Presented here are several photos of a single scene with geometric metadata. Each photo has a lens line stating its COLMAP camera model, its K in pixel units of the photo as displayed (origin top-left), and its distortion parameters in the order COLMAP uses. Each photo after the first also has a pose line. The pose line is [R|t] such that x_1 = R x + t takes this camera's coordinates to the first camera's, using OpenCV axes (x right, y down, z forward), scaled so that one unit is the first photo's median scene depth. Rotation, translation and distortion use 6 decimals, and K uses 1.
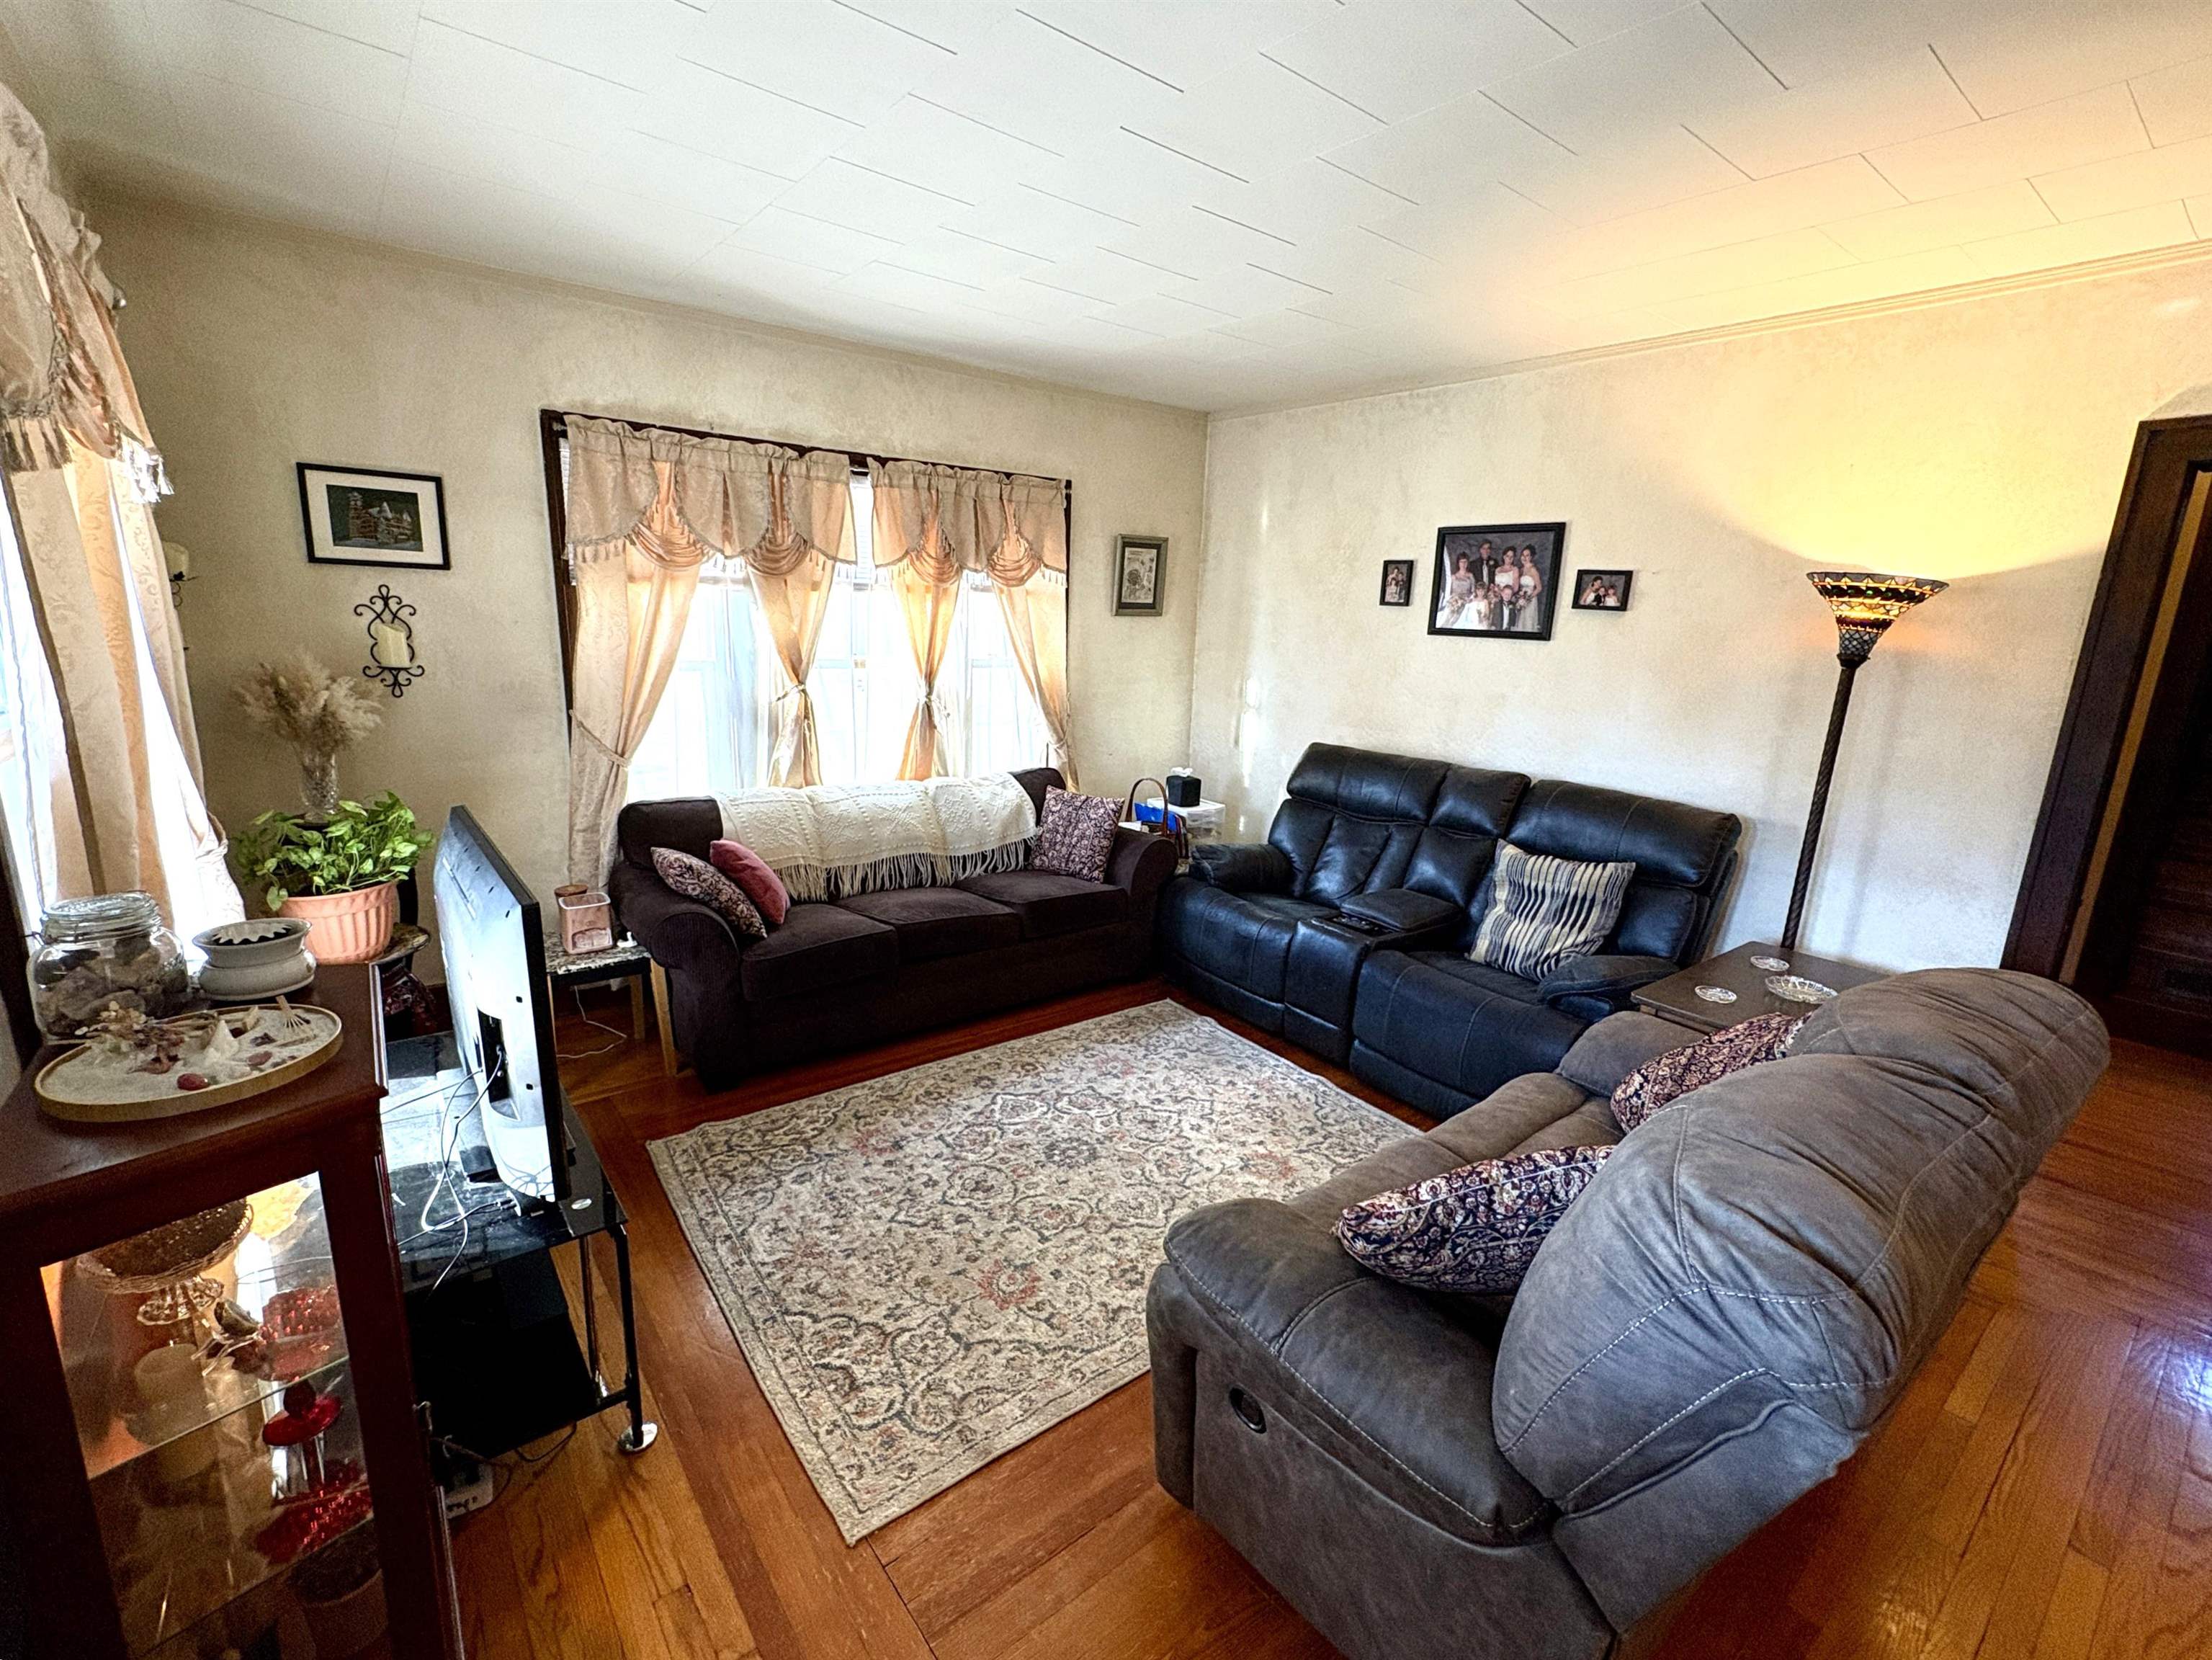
lens RADIAL K [[973.0, 0, 1106.0], [0, 973.0, 830.0], [0, 0, 1]] dist [-0.002068, 0.000155]
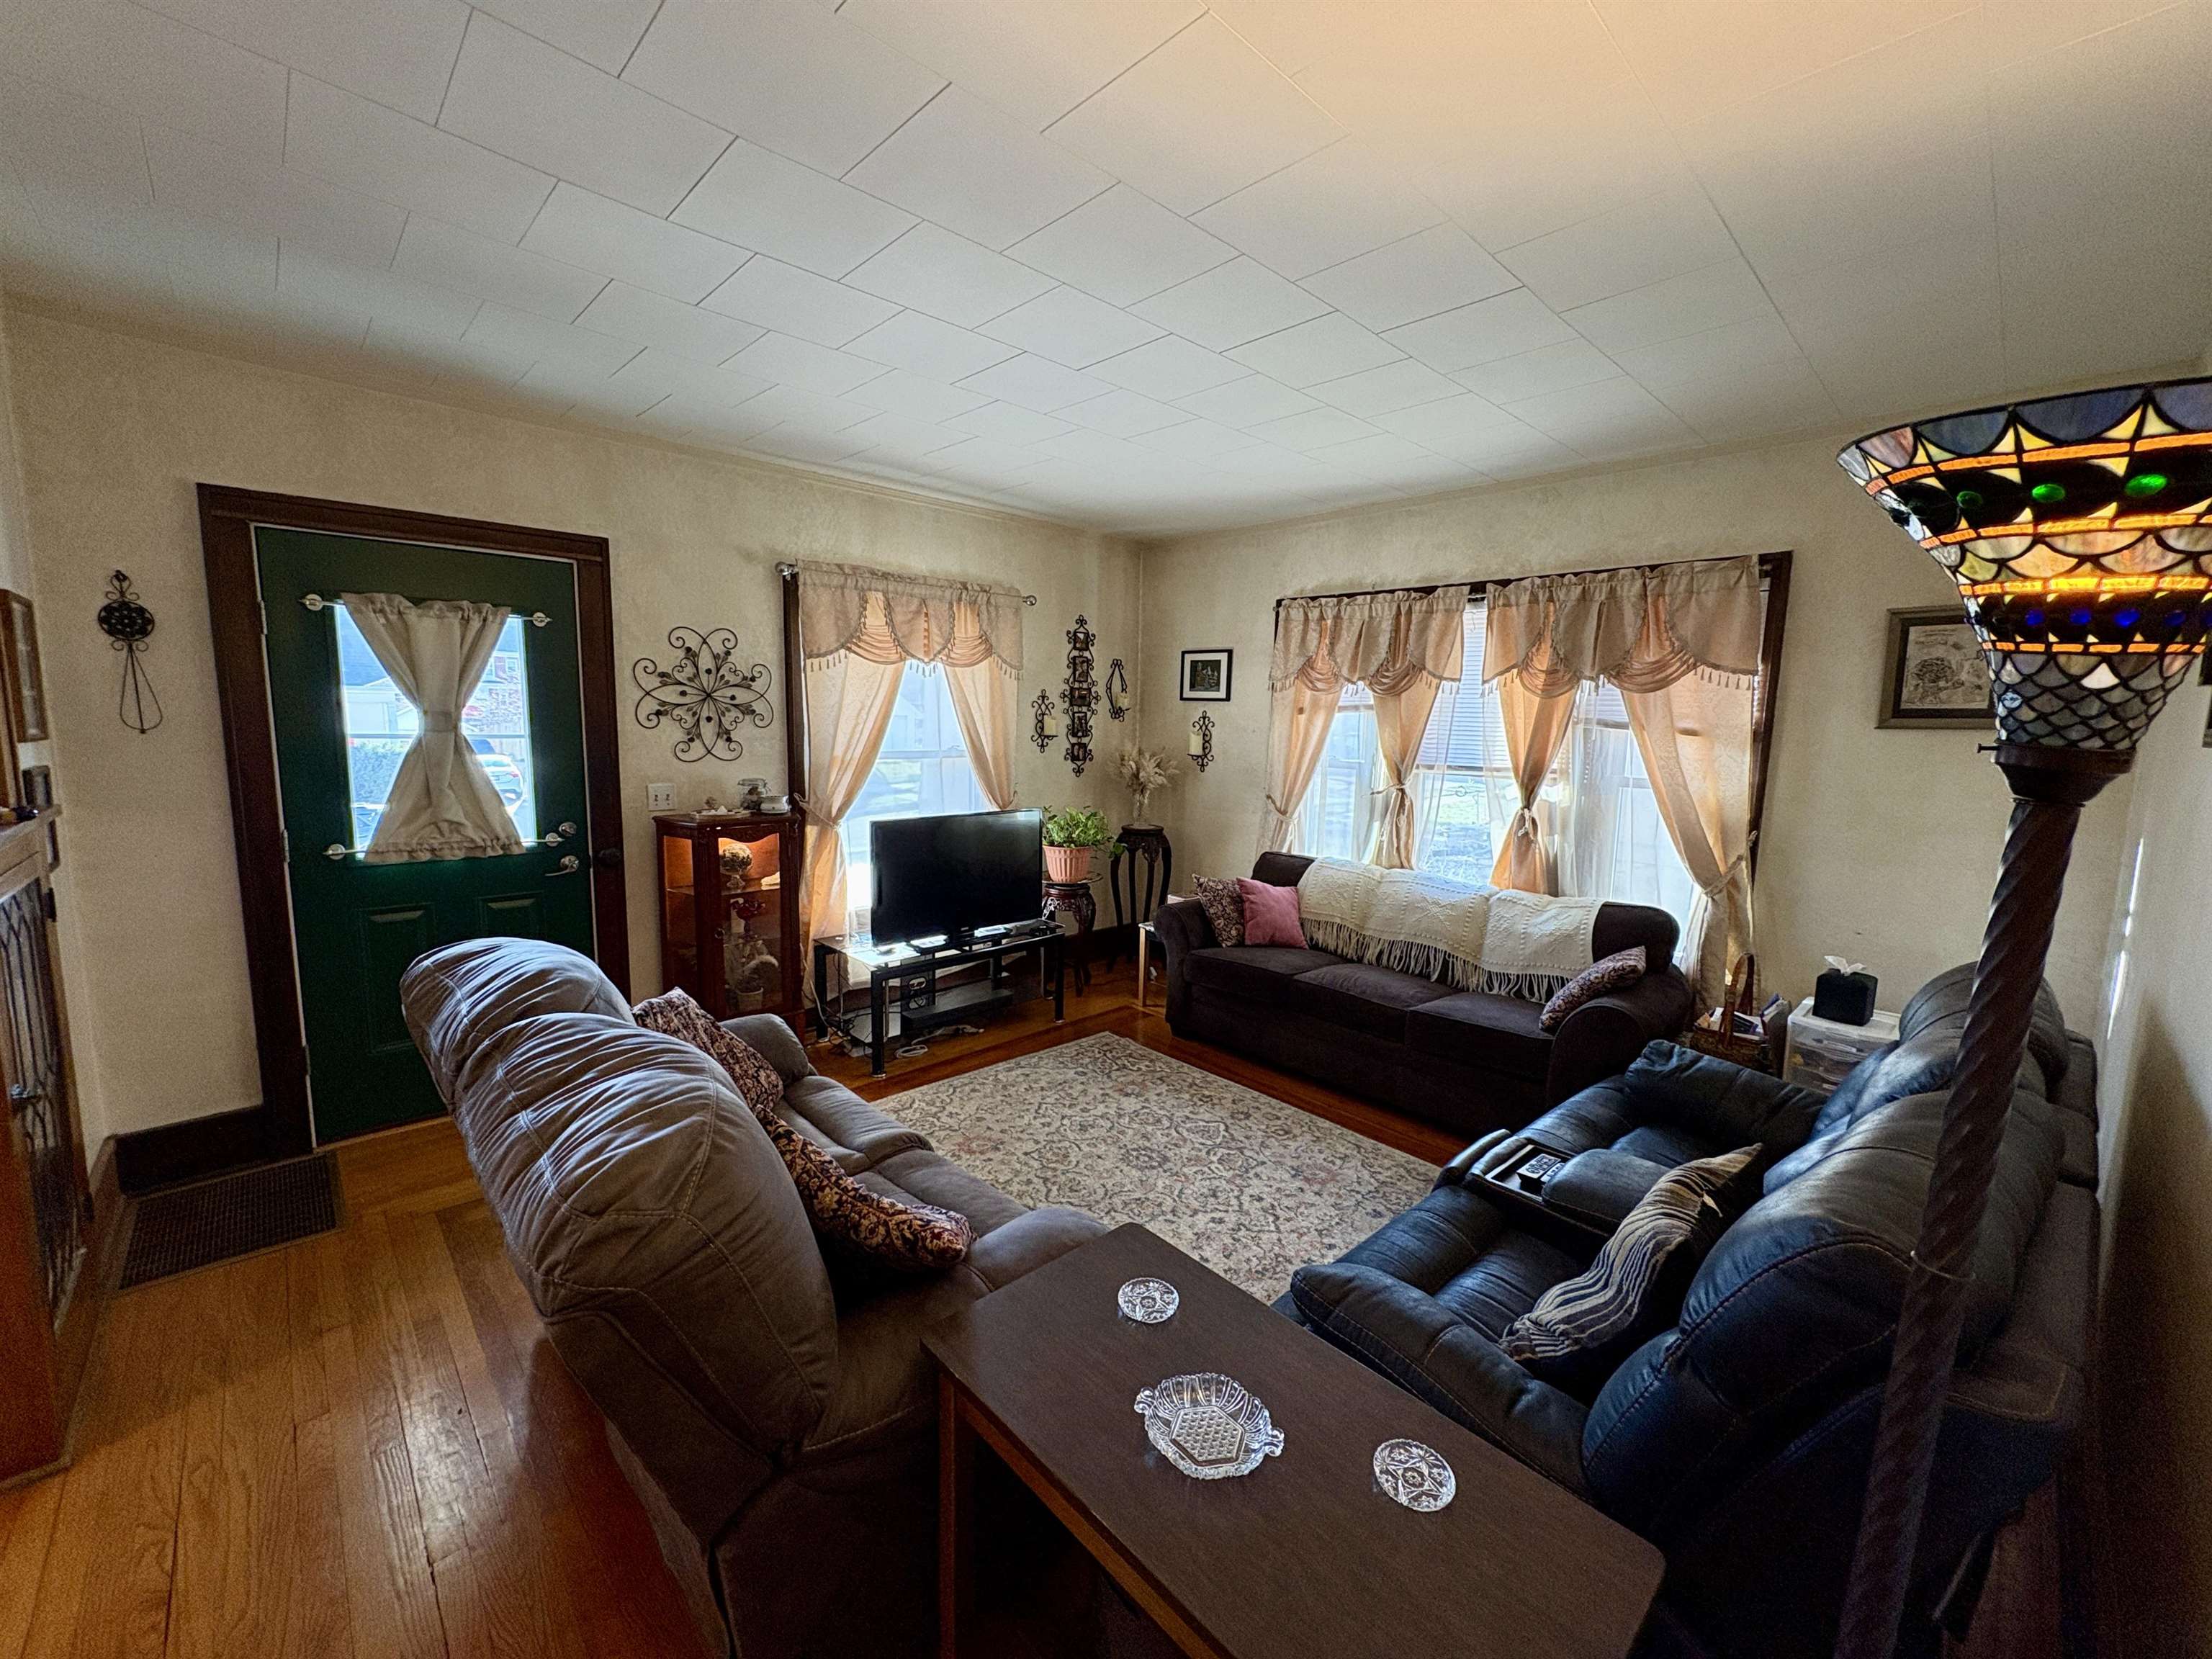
lens RADIAL K [[879.0, 0, 1106.0], [0, 879.0, 829.5], [0, 0, 1]] dist [-0.001334, 0.000053]
pose [[0.093292, 0.094745, -0.991121, 0.866991], [-0.239107, 0.968461, 0.070072, -0.103638], [0.966501, 0.230447, 0.113004, 0.661515]]
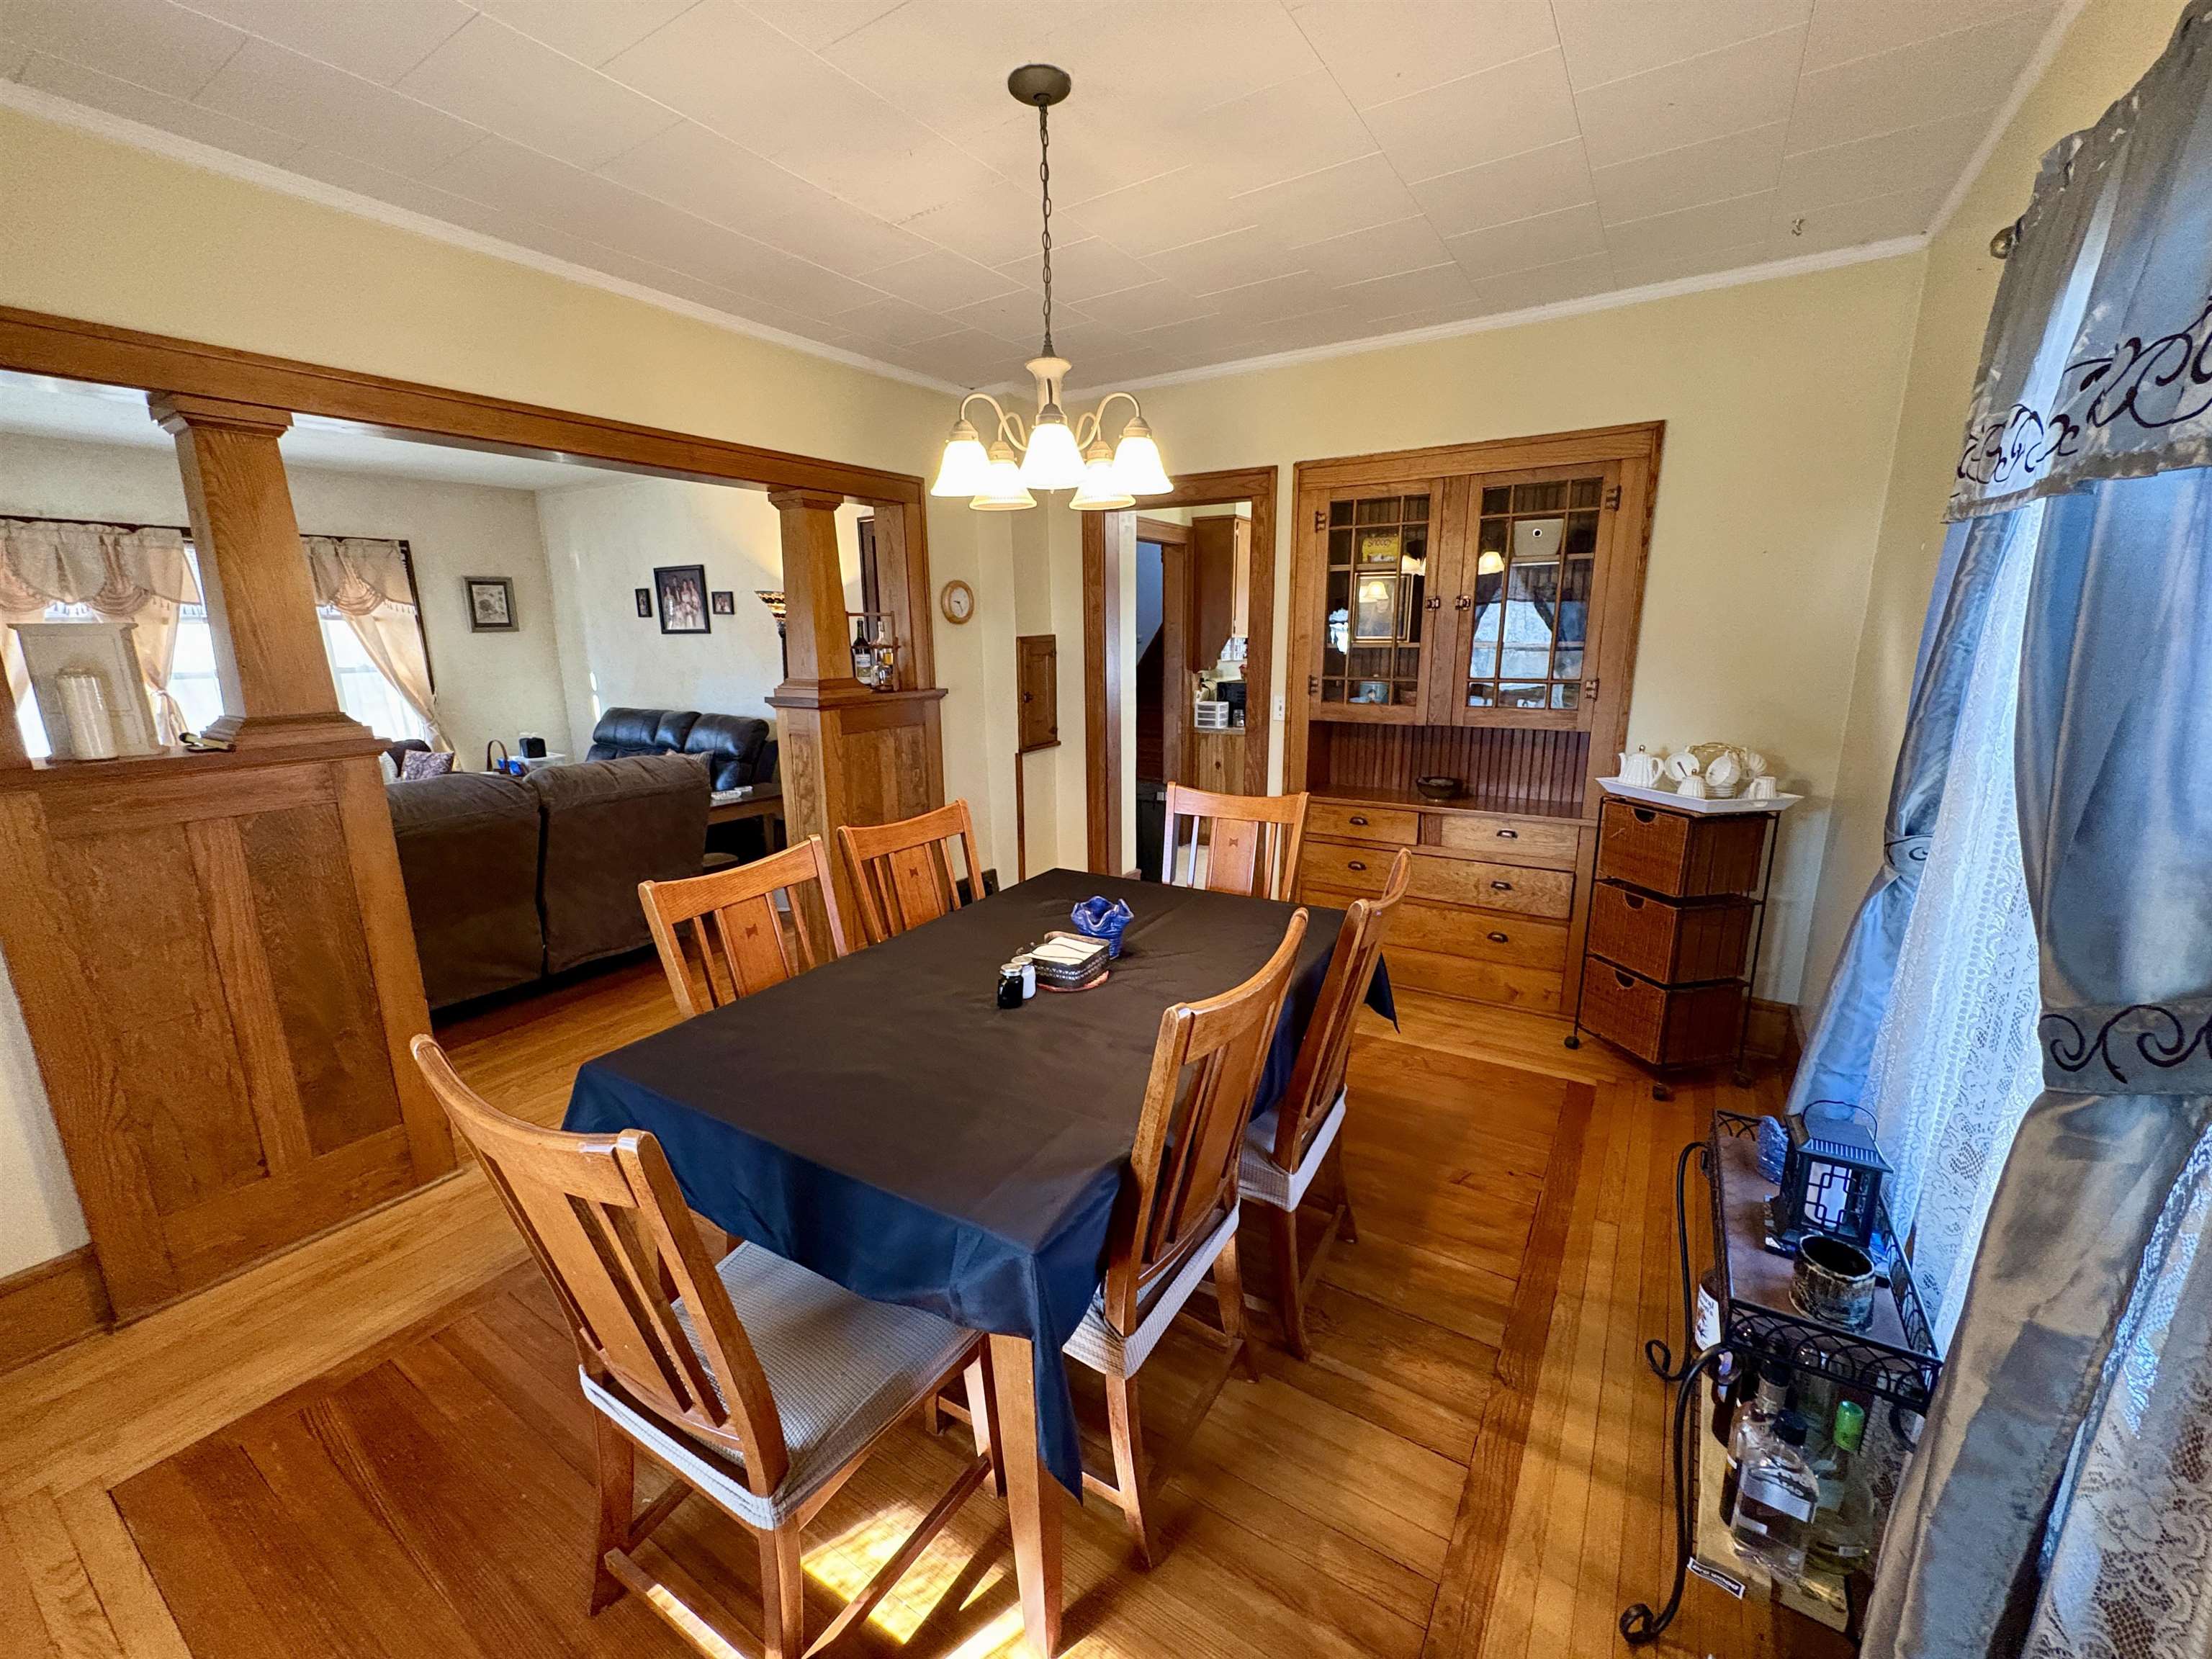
lens RADIAL K [[879.0, 0, 1106.0], [0, 879.0, 829.5], [0, 0, 1]] dist [-0.001334, 0.000053]
pose [[0.942996, -0.117810, 0.311255, 0.696630], [0.116212, 0.992941, 0.023747, 0.226746], [-0.311855, 0.013778, 0.950030, -0.804985]]
